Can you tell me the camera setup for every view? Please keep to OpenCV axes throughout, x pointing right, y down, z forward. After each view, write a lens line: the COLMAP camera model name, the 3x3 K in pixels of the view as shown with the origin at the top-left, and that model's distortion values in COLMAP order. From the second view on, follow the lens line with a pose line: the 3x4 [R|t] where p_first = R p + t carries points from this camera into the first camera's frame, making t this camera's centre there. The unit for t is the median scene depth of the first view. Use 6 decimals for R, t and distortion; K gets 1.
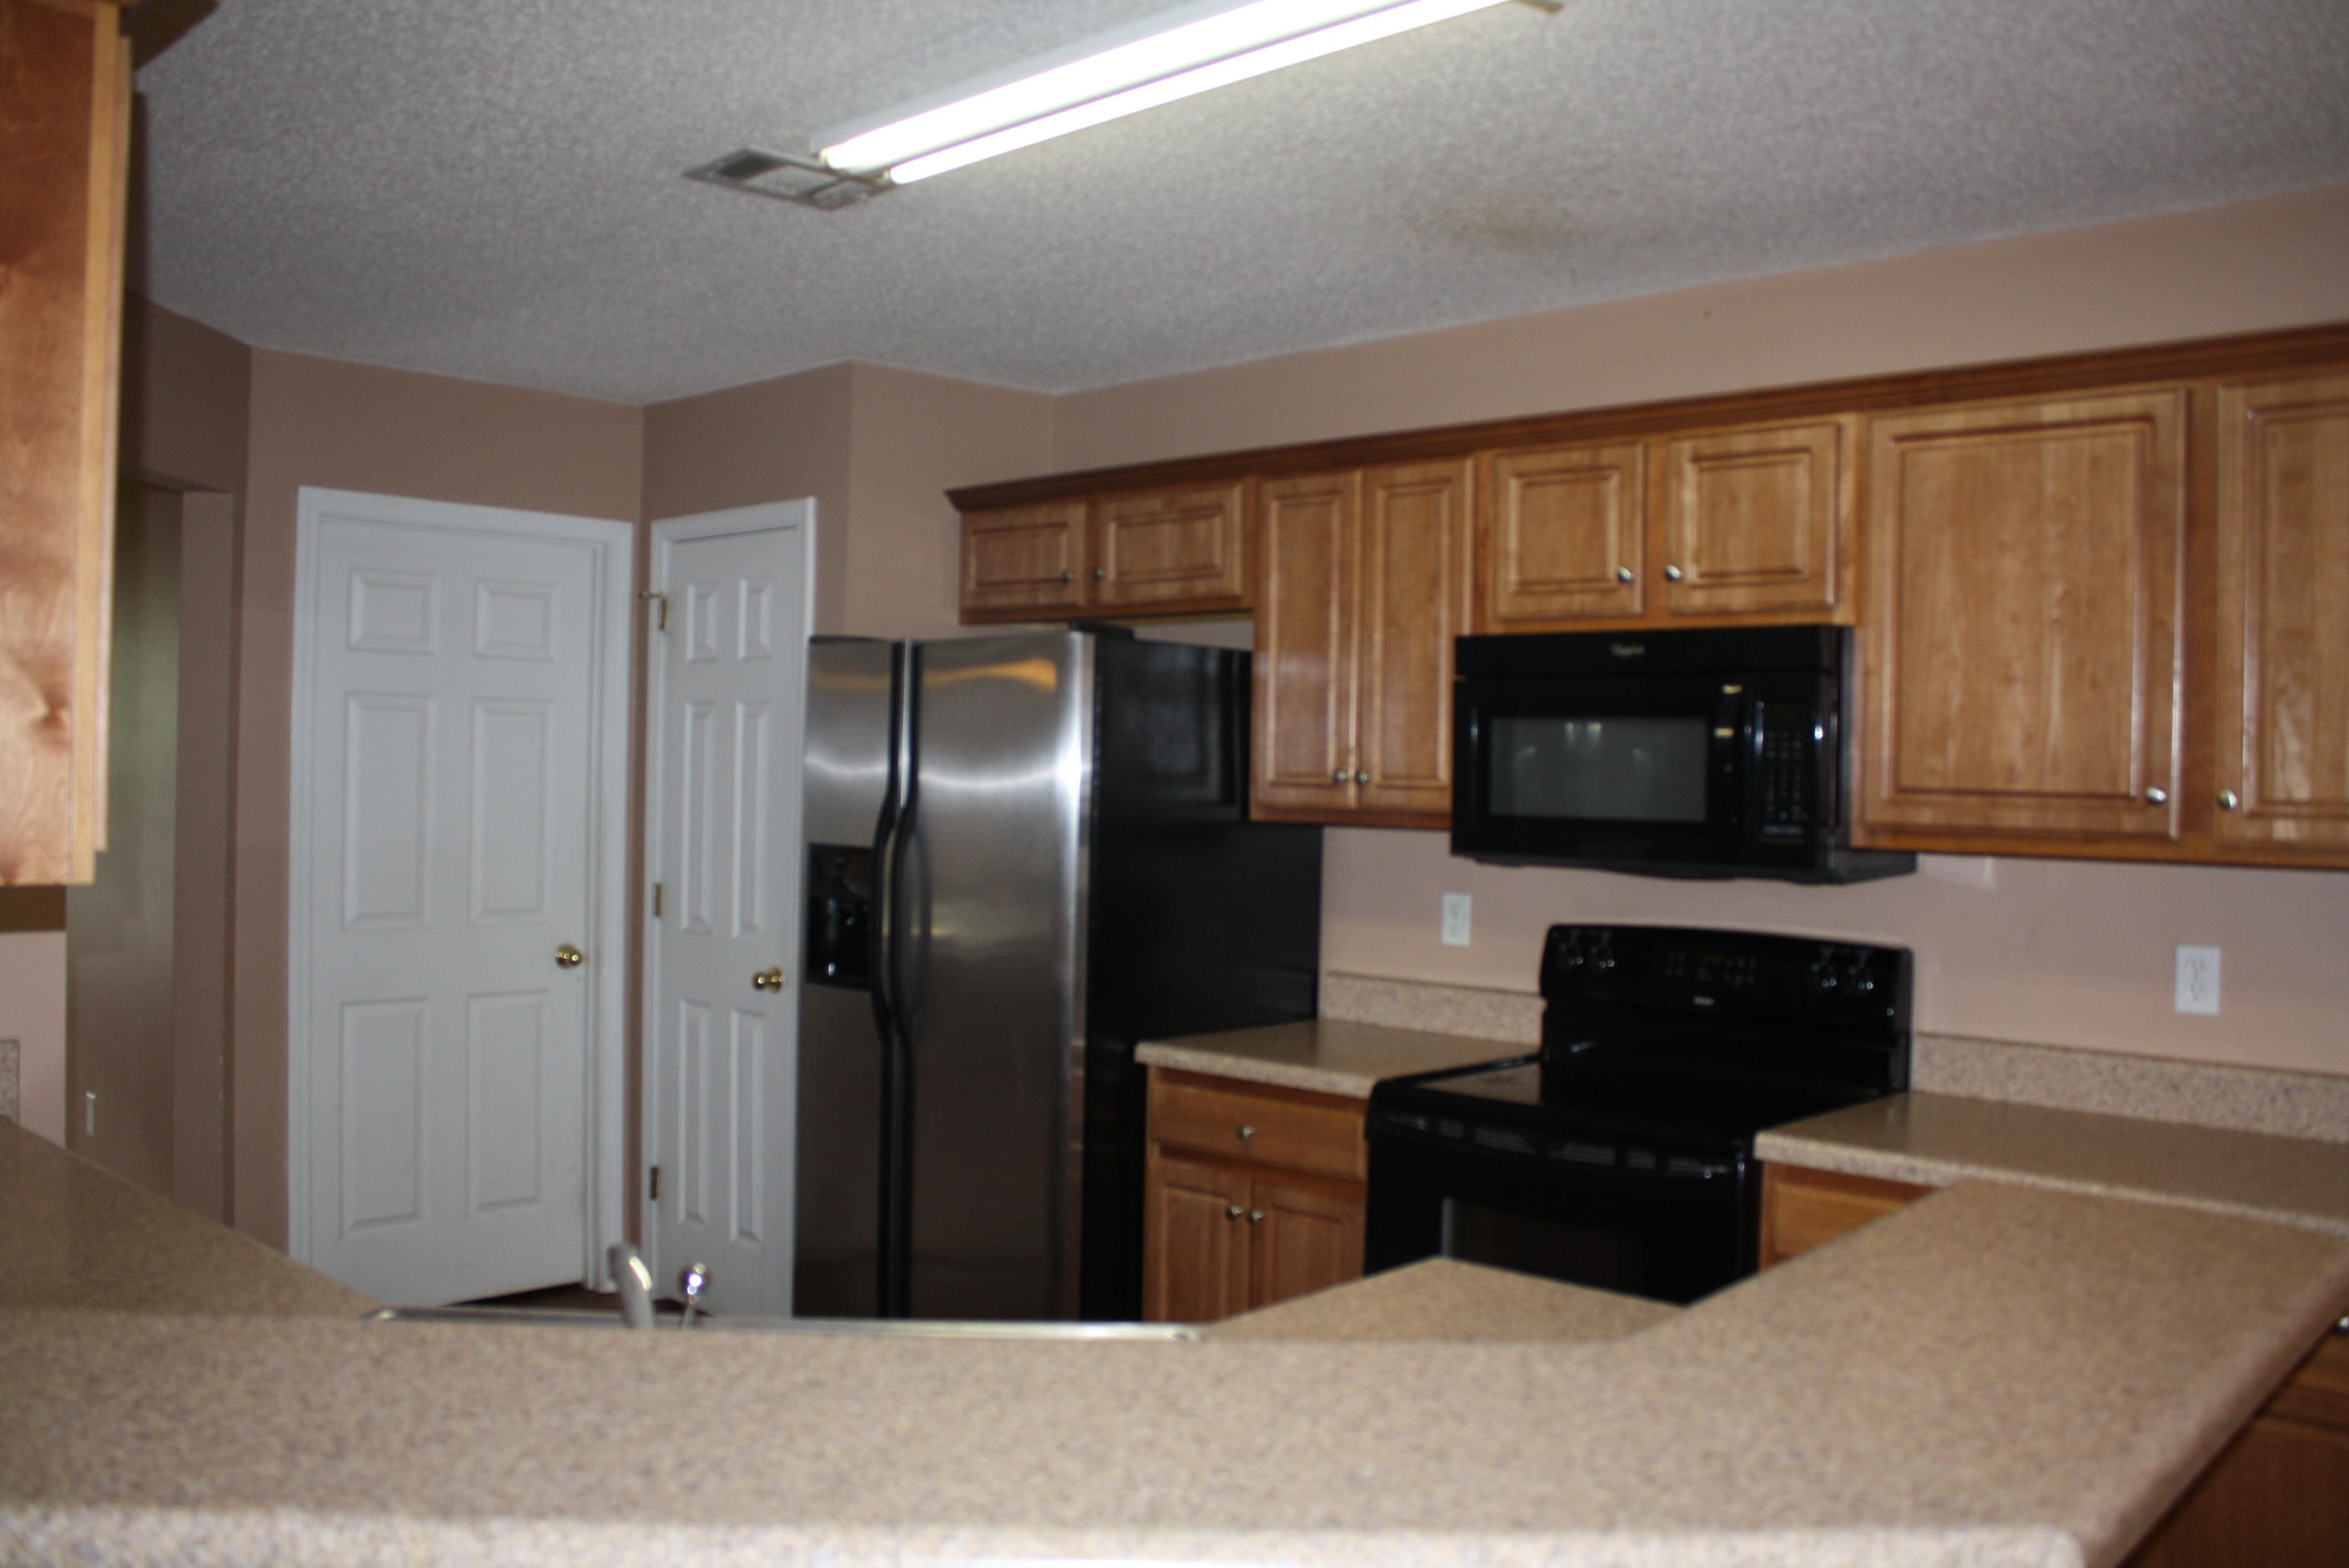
lens RADIAL K [[1990.8, 0, 1174.5], [0, 1990.8, 784.0], [0, 0, 1]] dist [-0.171809, 0.179713]
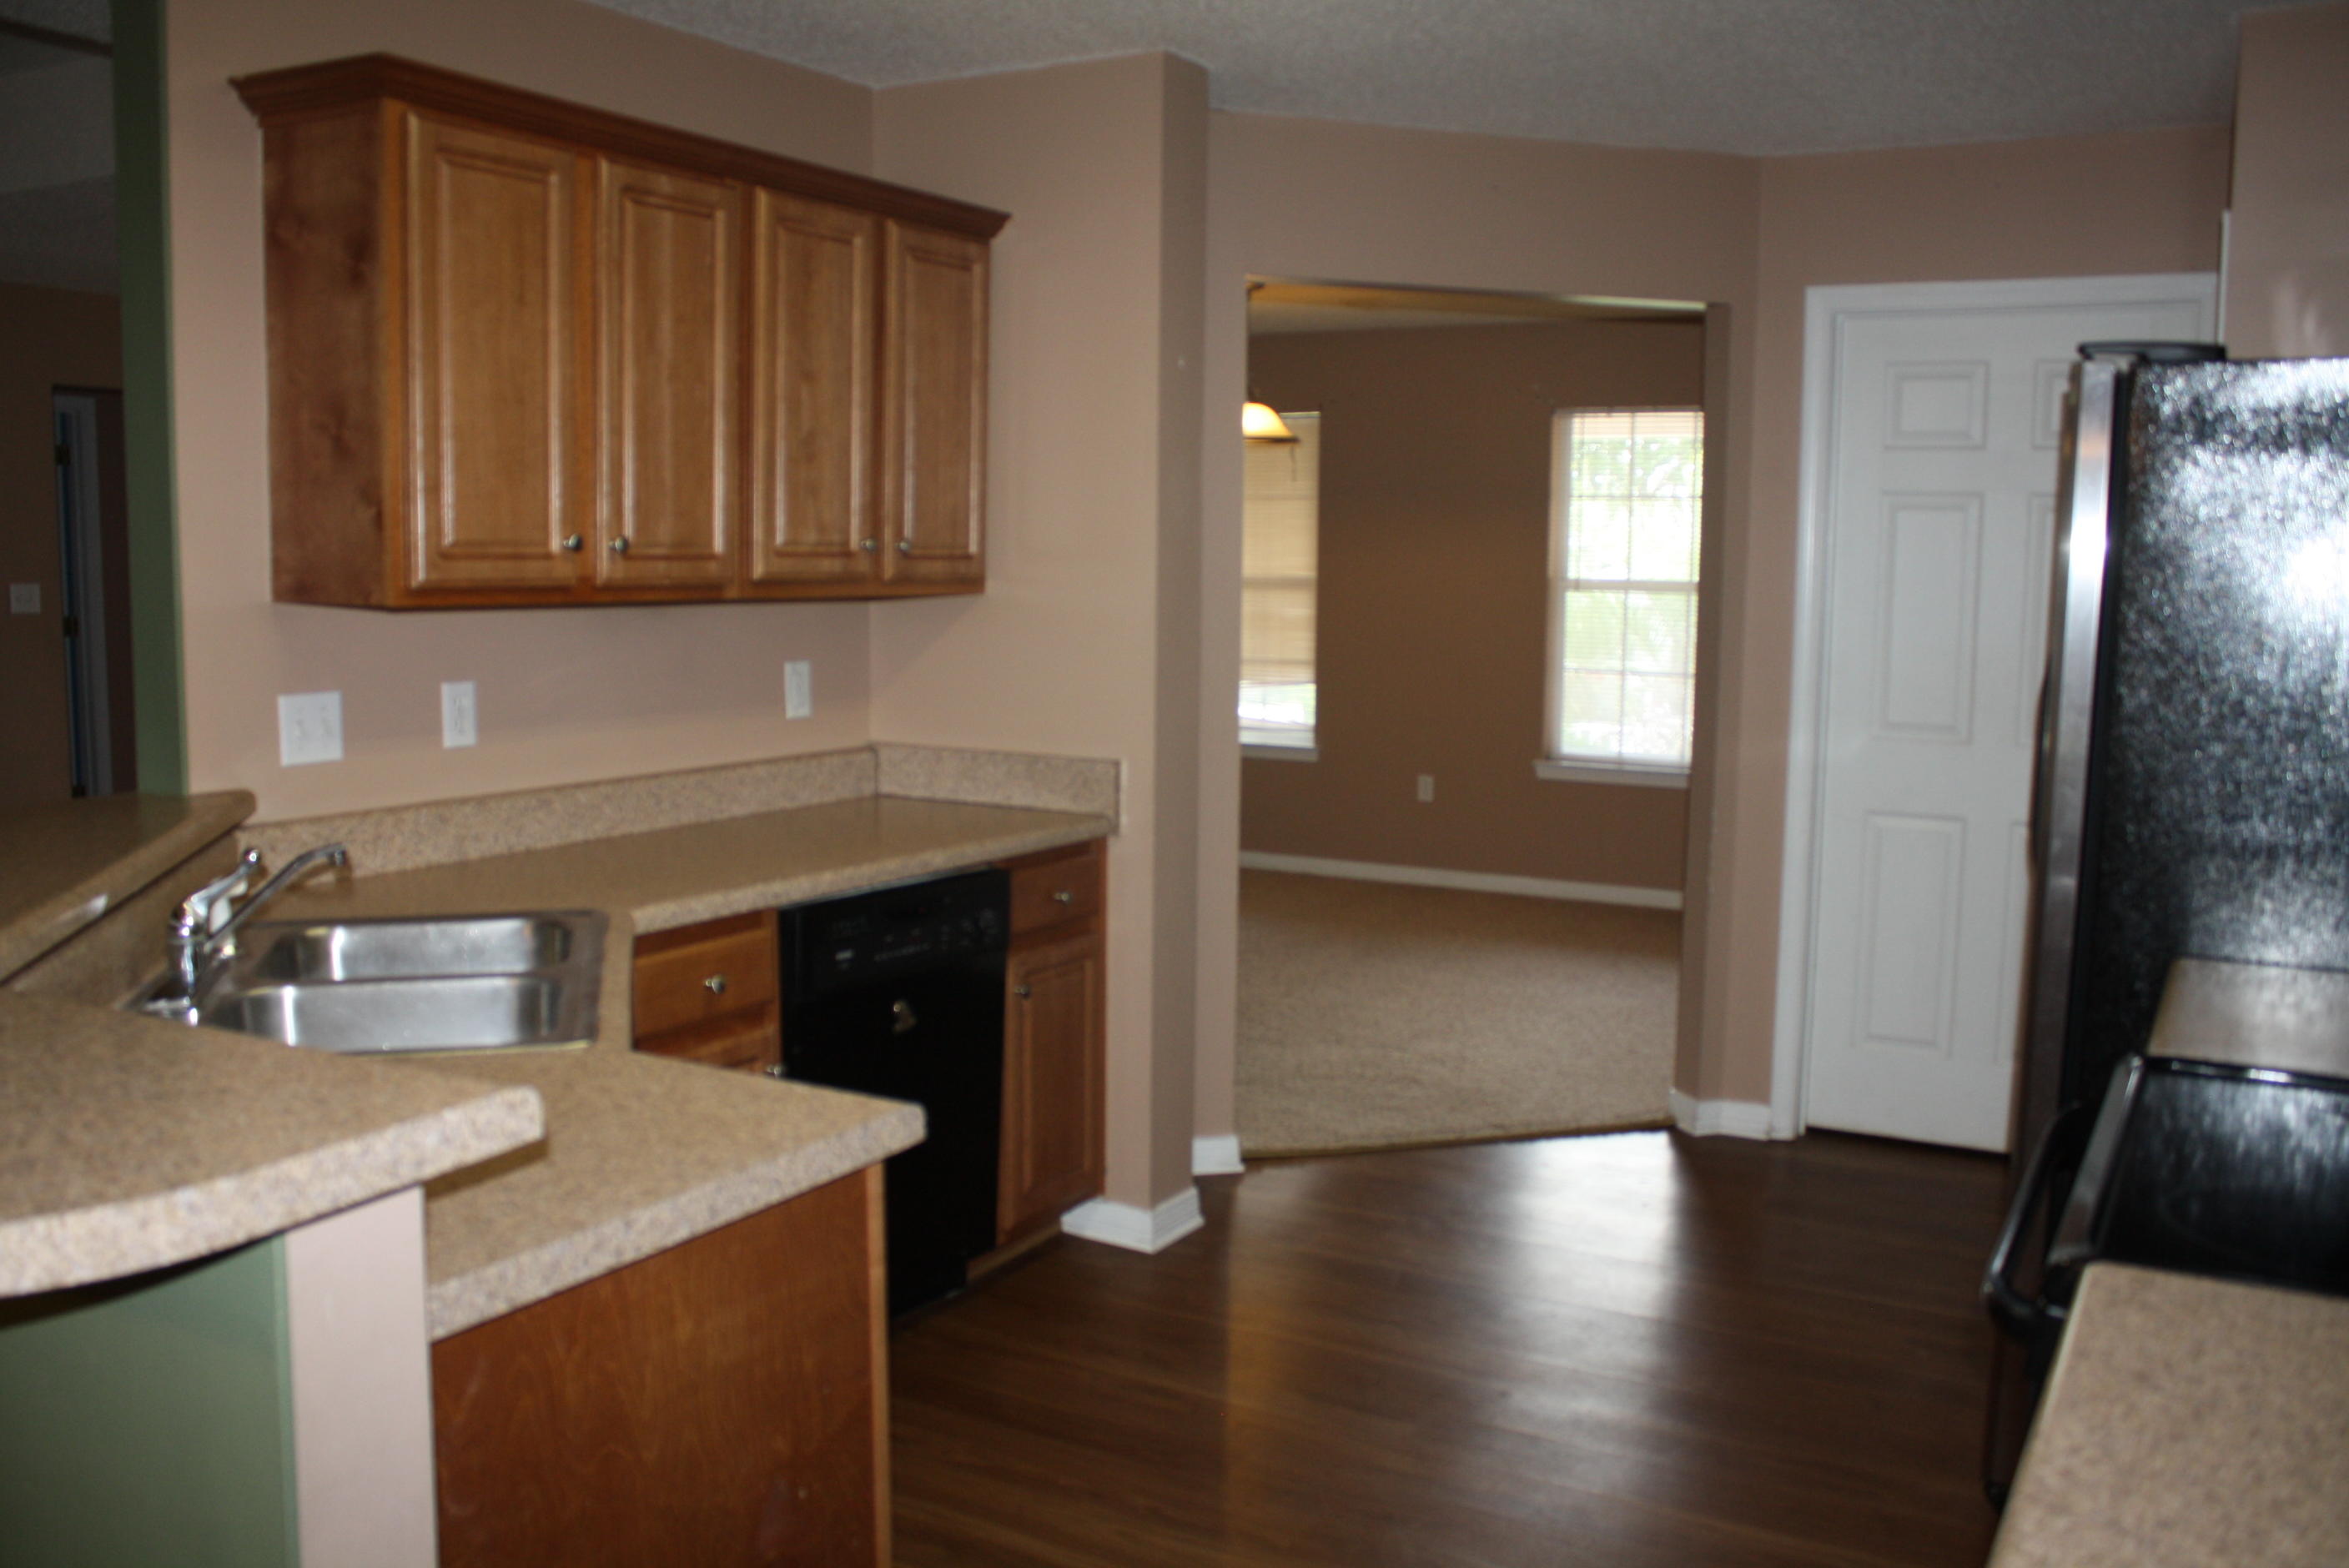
lens RADIAL K [[1990.8, 0, 1174.5], [0, 1990.8, 784.0], [0, 0, 1]] dist [-0.171809, 0.179713]
pose [[-0.249037, -0.127840, 0.960020, -0.743939], [-0.018215, 0.991693, 0.127333, -0.011951], [-0.968323, 0.014224, -0.249297, 0.960316]]
